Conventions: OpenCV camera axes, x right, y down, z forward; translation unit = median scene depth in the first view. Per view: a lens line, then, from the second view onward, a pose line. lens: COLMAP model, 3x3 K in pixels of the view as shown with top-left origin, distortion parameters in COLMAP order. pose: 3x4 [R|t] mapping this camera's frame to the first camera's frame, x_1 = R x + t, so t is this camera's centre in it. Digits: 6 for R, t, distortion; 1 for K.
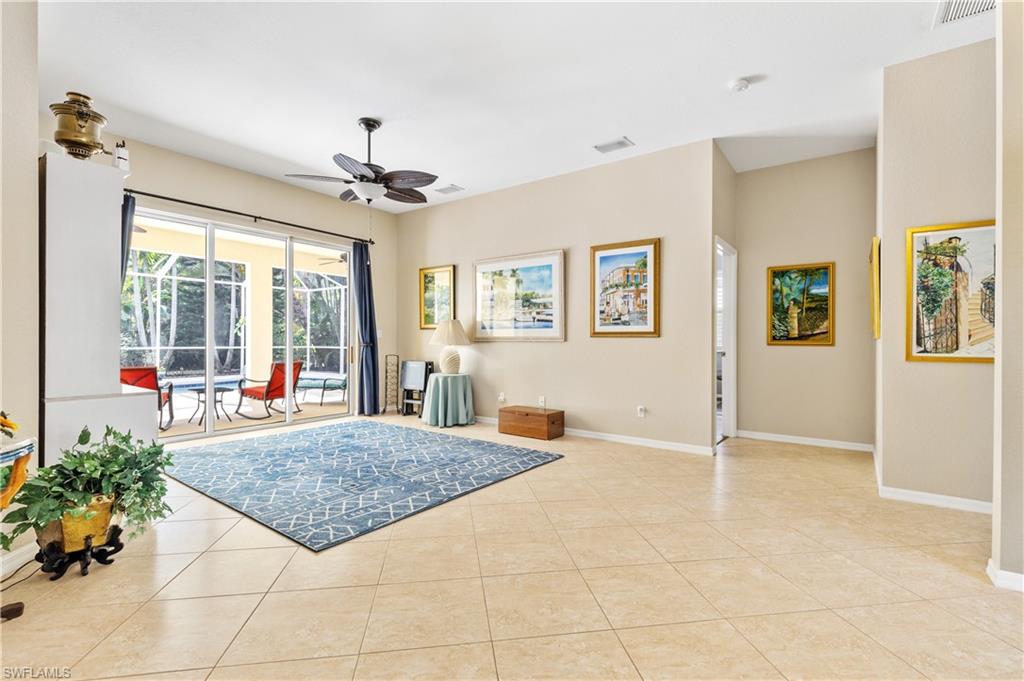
lens RADIAL K [[462.1, 0, 520.8], [0, 462.1, 340.2], [0, 0, 1]] dist [0.005209, -0.000831]
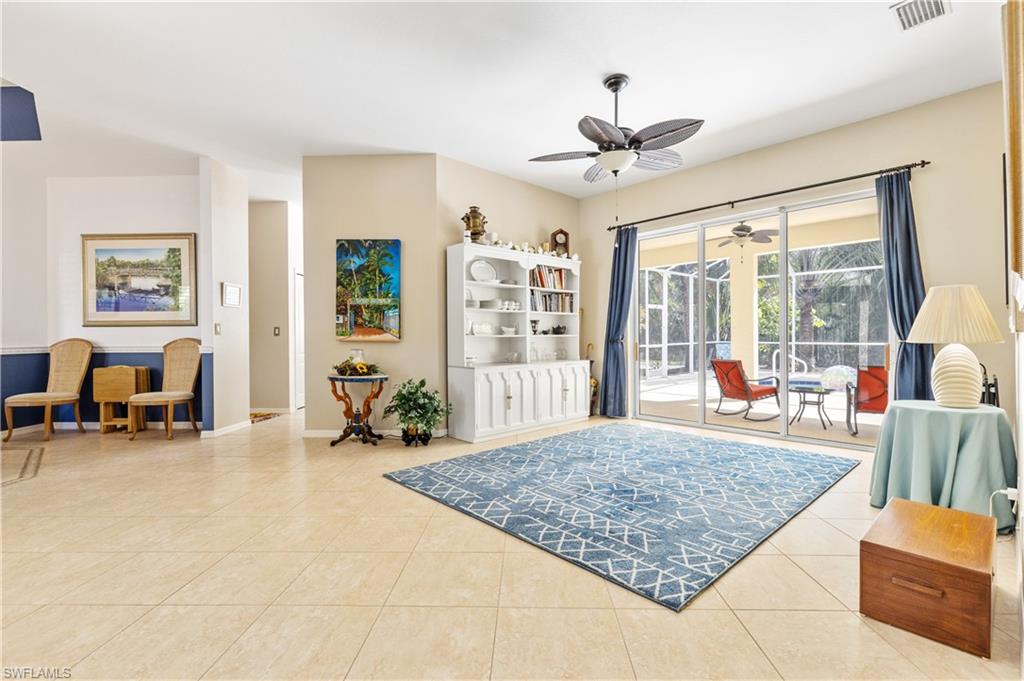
lens RADIAL K [[462.1, 0, 515.4], [0, 462.1, 338.2], [0, 0, 1]] dist [0.005209, -0.000831]
pose [[-0.190609, -0.000213, -0.981666, 0.654215], [0.008359, 0.999963, -0.001840, 0.006486], [0.981630, -0.008557, -0.190600, 1.157014]]
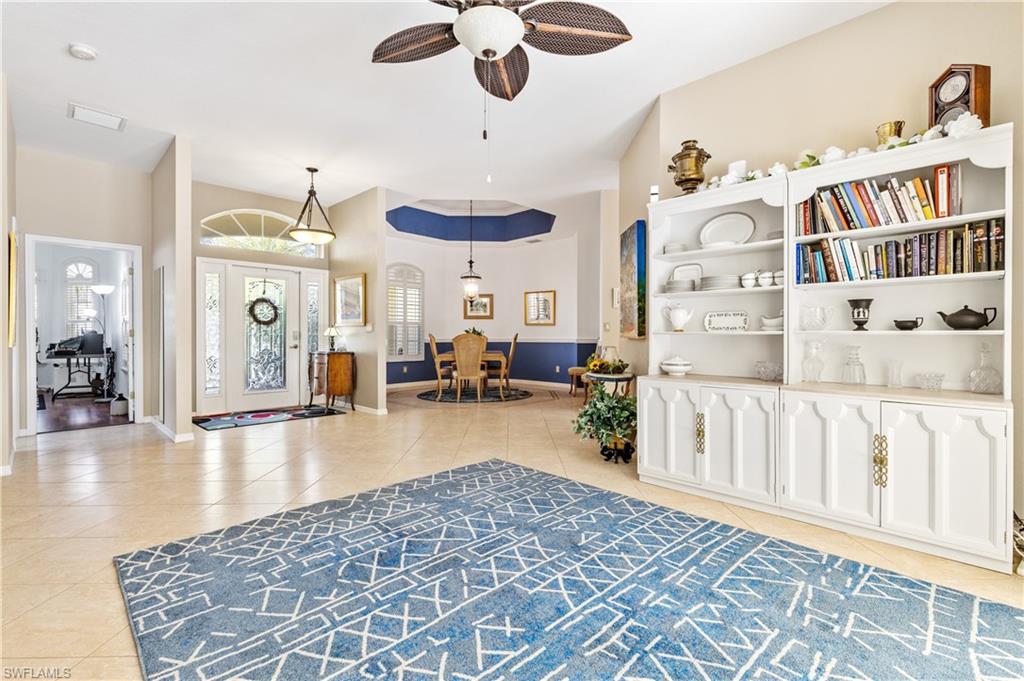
lens RADIAL K [[462.1, 0, 515.4], [0, 462.1, 341.5], [0, 0, 1]] dist [0.005209, -0.000831]
pose [[-0.988346, -0.010323, 0.151871, -0.512484], [-0.008454, 0.999880, 0.012946, 0.005003], [-0.151986, 0.011511, -0.988316, 1.767083]]
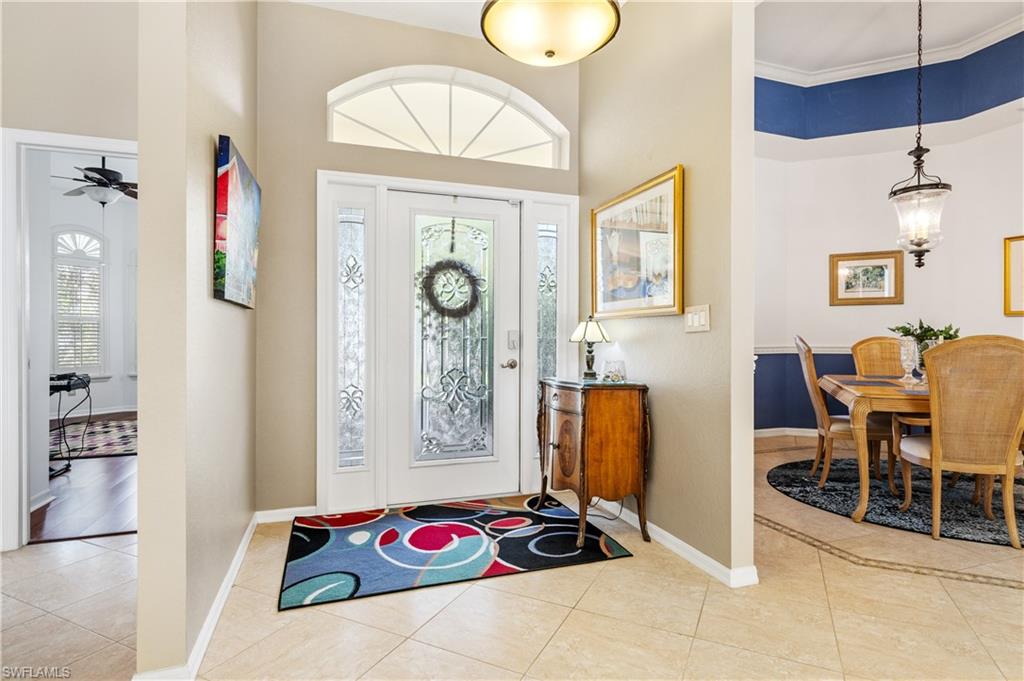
lens RADIAL K [[533.6, 0, 514.9], [0, 533.6, 334.3], [0, 0, 1]] dist [-0.002014, 0.000928]
pose [[-0.818956, -0.006141, 0.573824, 0.111543], [-0.008234, 0.999966, -0.001050, 0.002379], [-0.573798, -0.005585, -0.818978, 0.808862]]
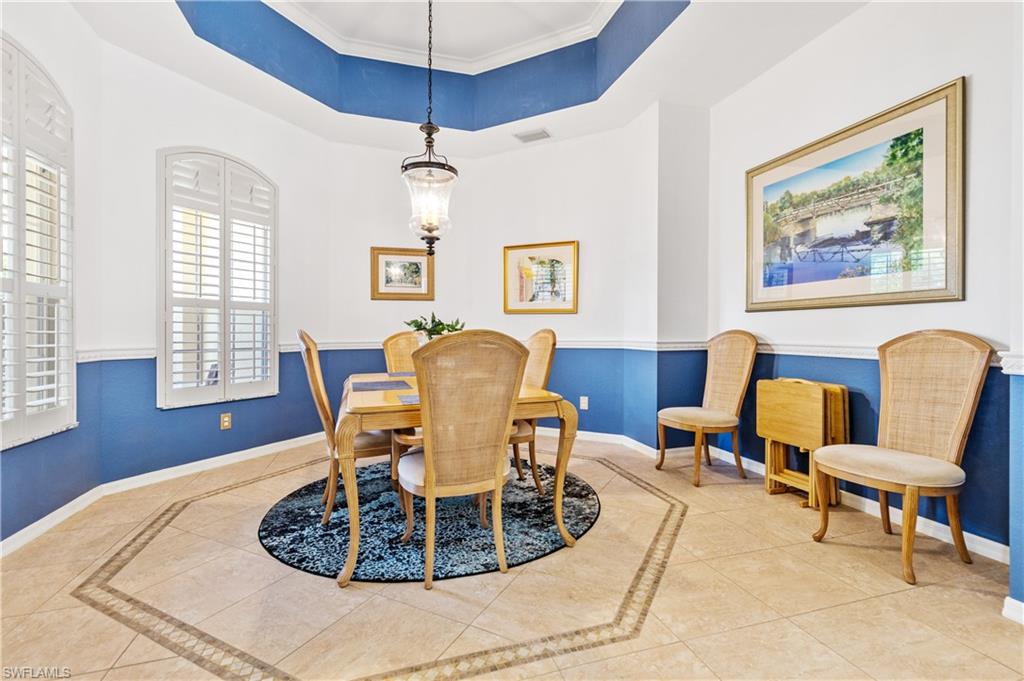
lens RADIAL K [[462.1, 0, 519.4], [0, 462.1, 336.4], [0, 0, 1]] dist [0.005209, -0.000831]
pose [[-0.988841, -0.004526, -0.148908, 0.027413], [-0.005867, 0.999946, 0.008566, 0.000455], [0.148861, 0.009344, -0.988814, 0.343376]]
